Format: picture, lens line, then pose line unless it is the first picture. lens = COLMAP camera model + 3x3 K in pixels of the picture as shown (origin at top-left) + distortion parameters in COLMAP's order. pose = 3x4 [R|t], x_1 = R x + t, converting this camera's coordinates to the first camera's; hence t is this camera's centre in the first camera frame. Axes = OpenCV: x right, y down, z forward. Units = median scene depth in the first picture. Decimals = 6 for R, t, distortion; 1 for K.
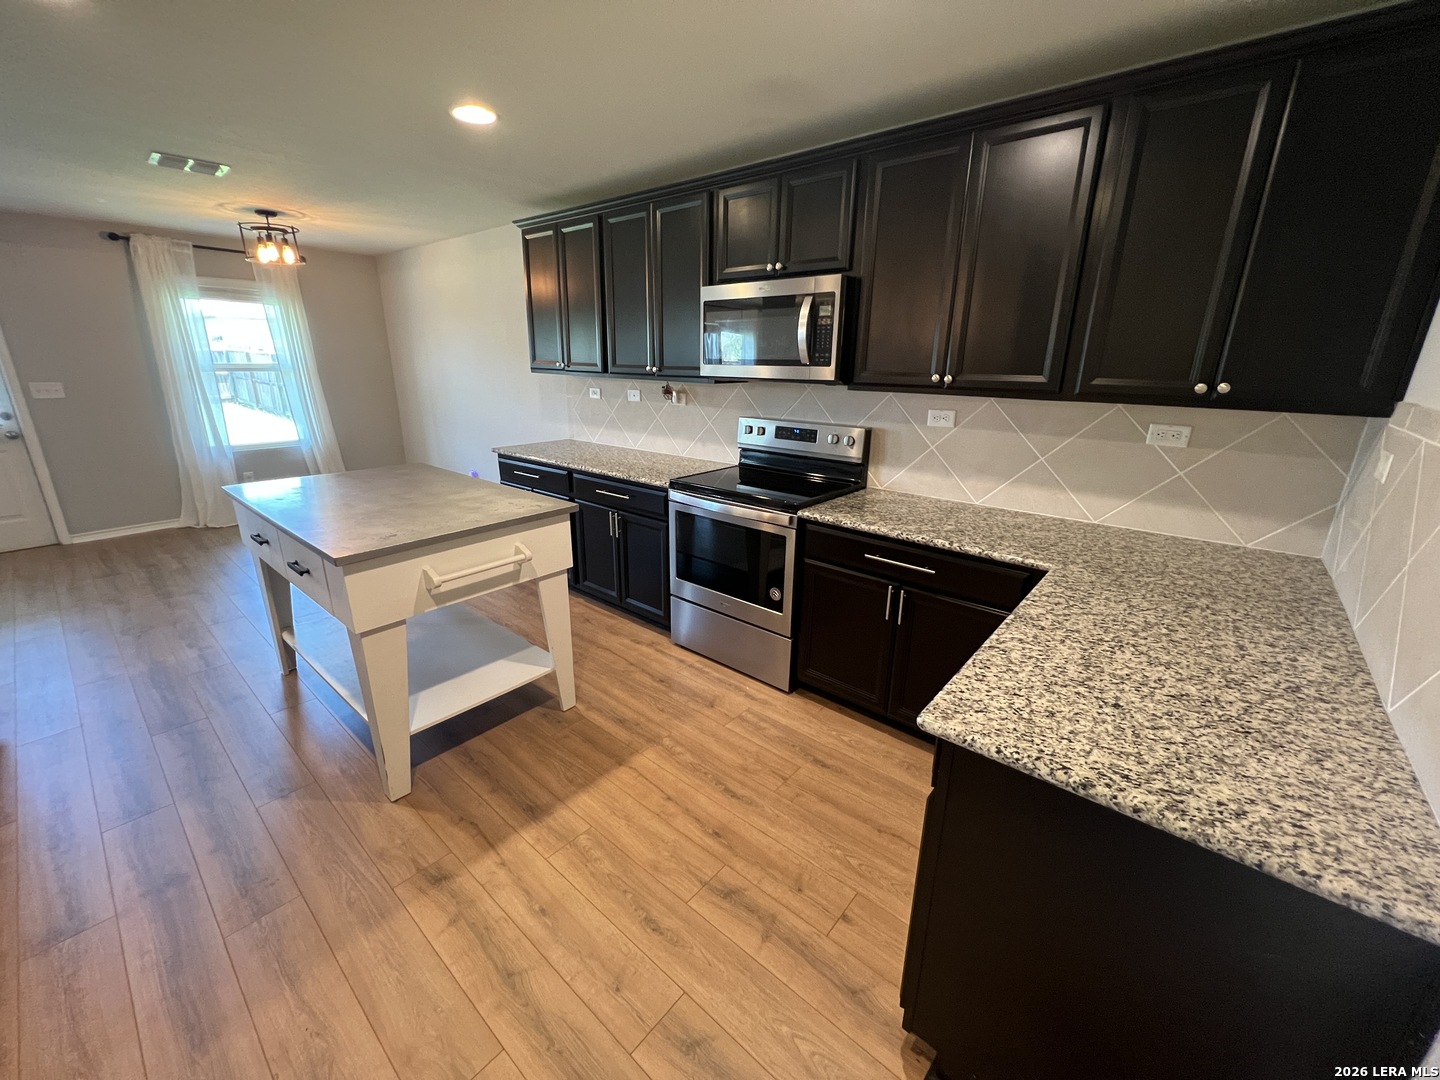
lens RADIAL K [[577.0, 0, 715.6], [0, 577.0, 533.3], [0, 0, 1]] dist [-0.002271, 0.000512]
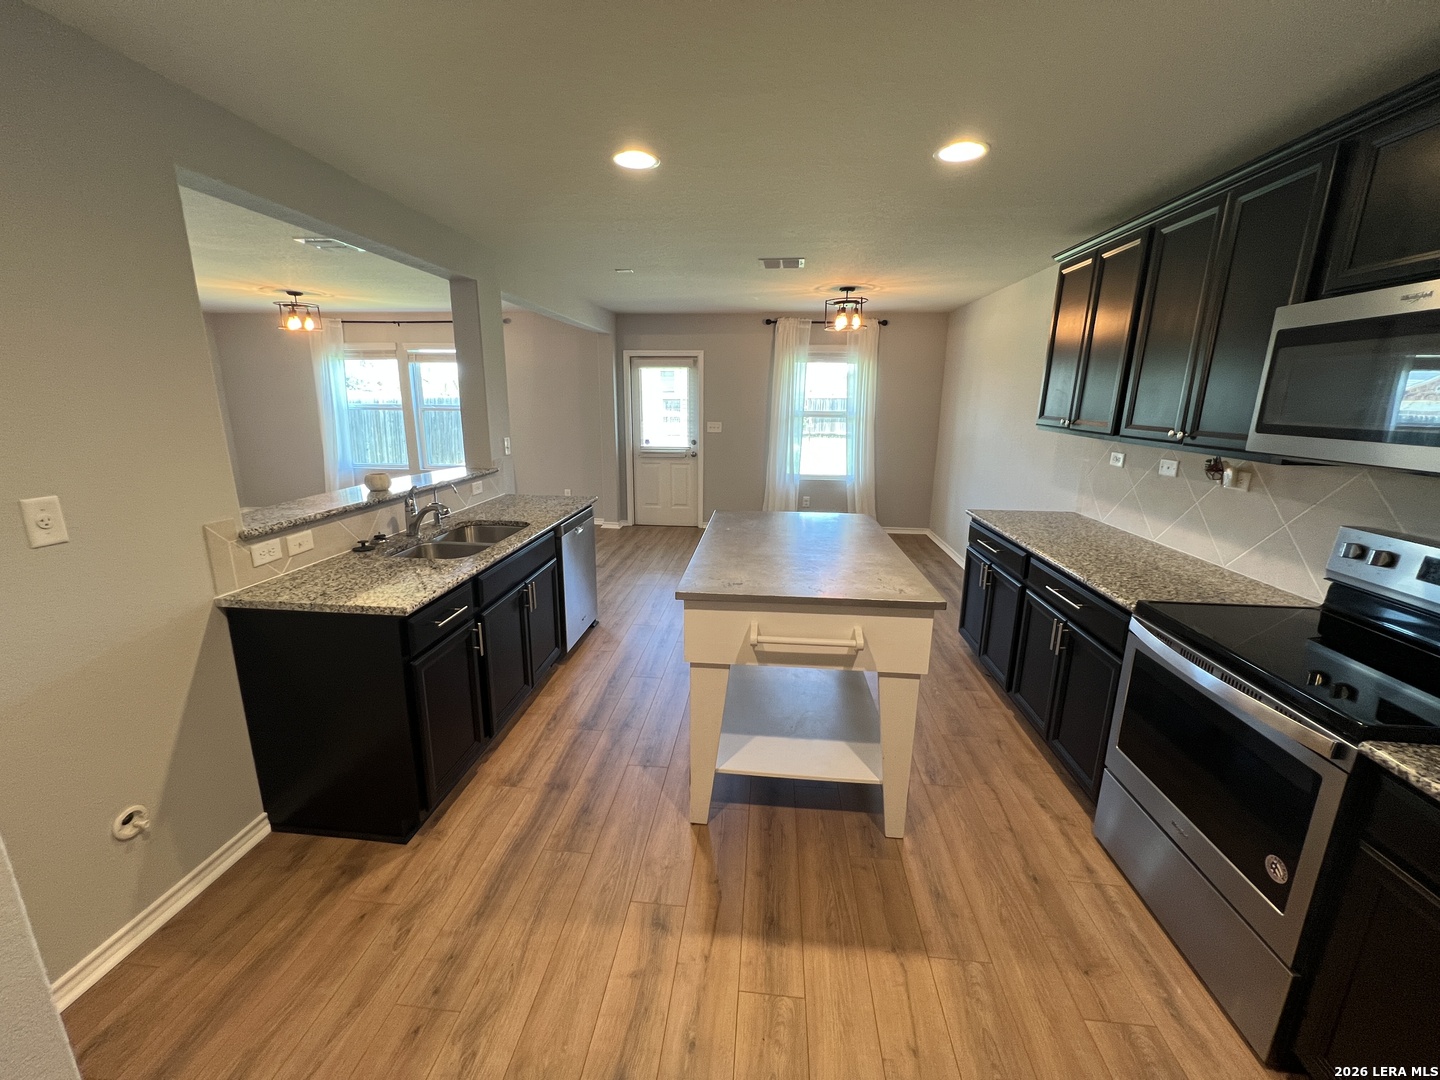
lens RADIAL K [[577.0, 0, 715.6], [0, 577.0, 533.3], [0, 0, 1]] dist [-0.002271, 0.000512]
pose [[0.574539, 0.185083, -0.797276, 0.155834], [-0.242280, 0.968900, 0.050331, -0.084855], [0.781796, 0.164247, 0.601513, 0.213318]]
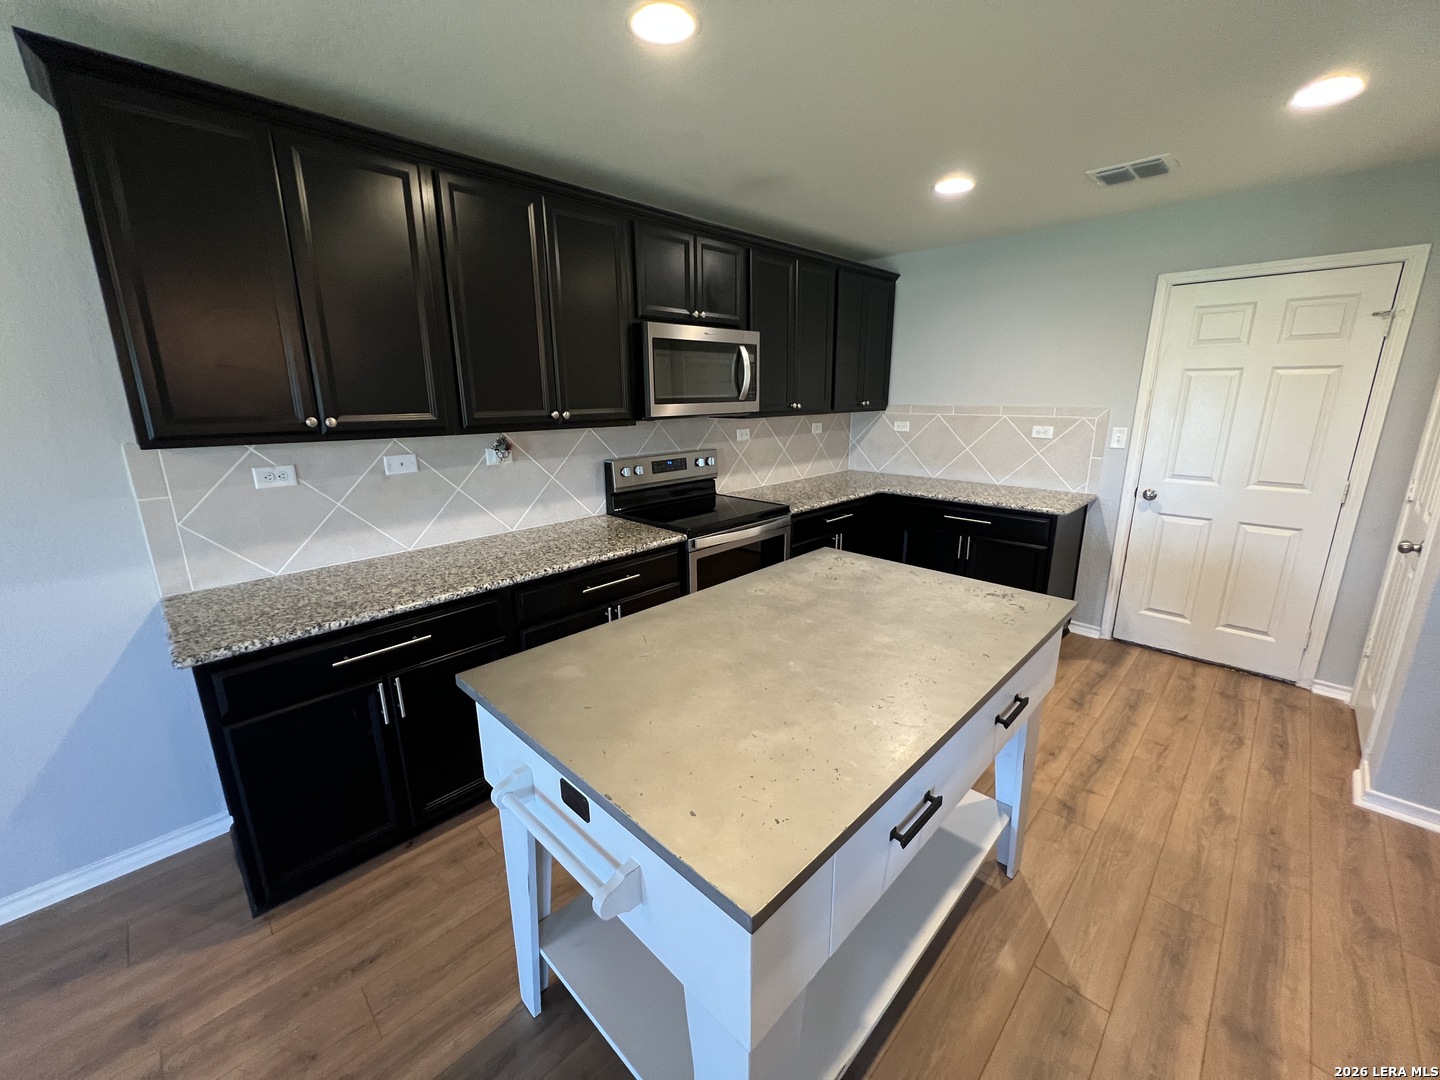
lens RADIAL K [[577.0, 0, 715.6], [0, 577.0, 533.3], [0, 0, 1]] dist [-0.002271, 0.000512]
pose [[0.073989, -0.252309, 0.964814, -0.959122], [0.300199, 0.928226, 0.219719, -0.276362], [-0.951003, 0.273380, 0.144421, 0.833524]]
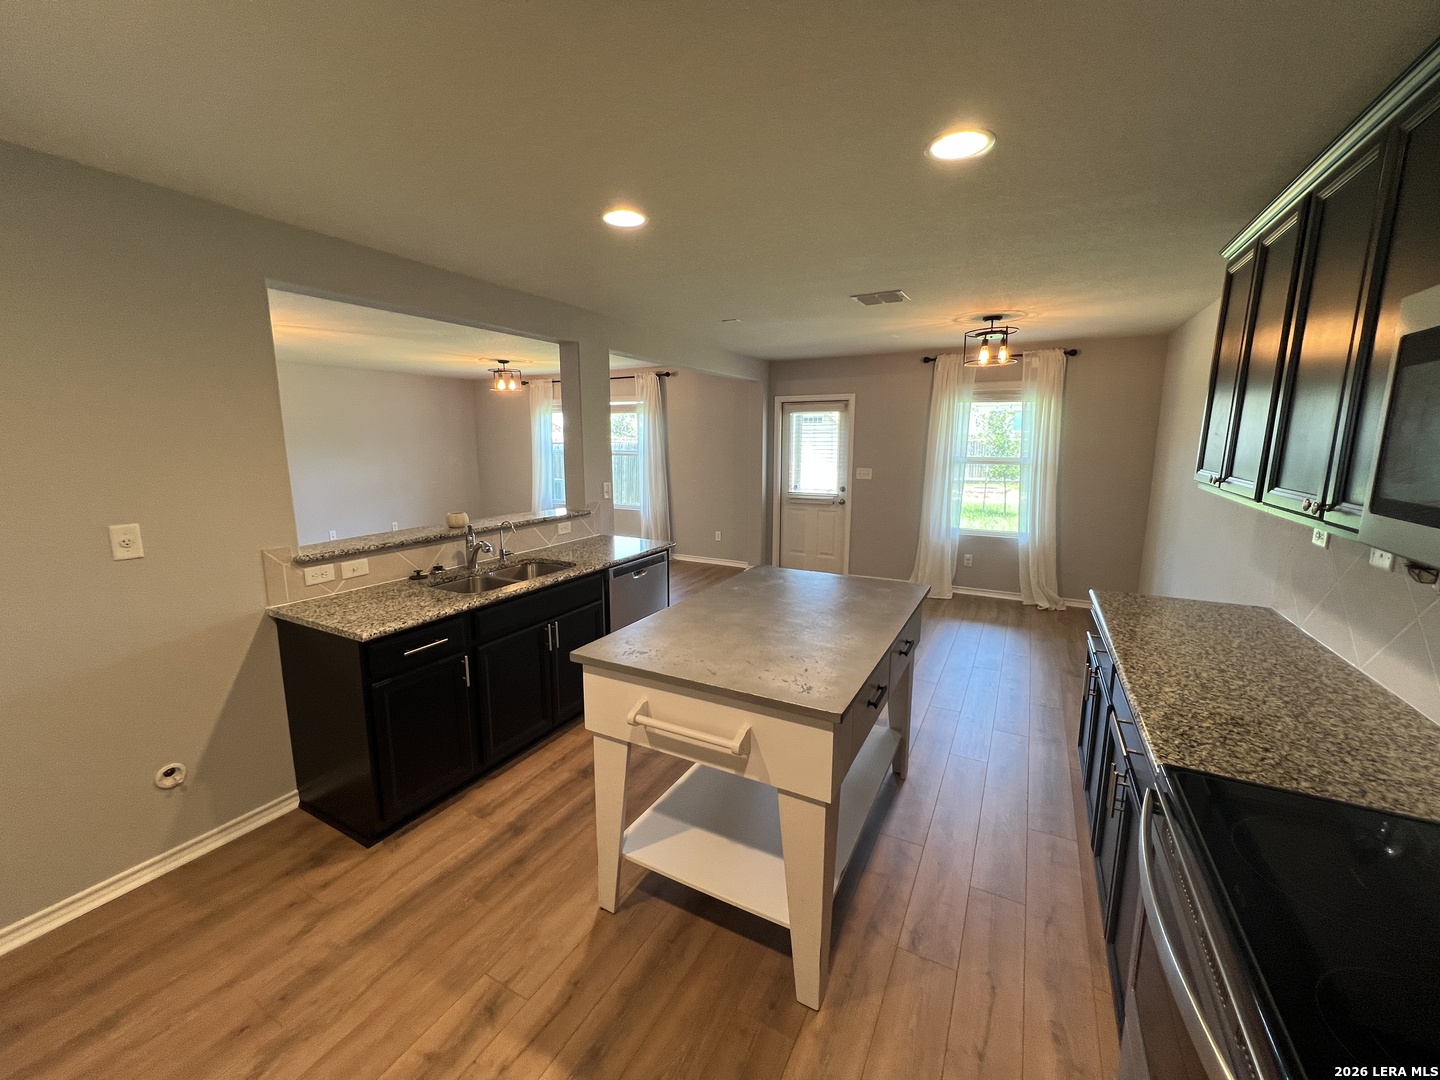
lens RADIAL K [[577.0, 0, 715.6], [0, 577.0, 533.3], [0, 0, 1]] dist [-0.002271, 0.000512]
pose [[0.207717, 0.150437, -0.966552, 0.236186], [-0.283095, 0.955064, 0.087810, -0.200449], [0.936329, 0.255386, 0.240971, 0.552150]]
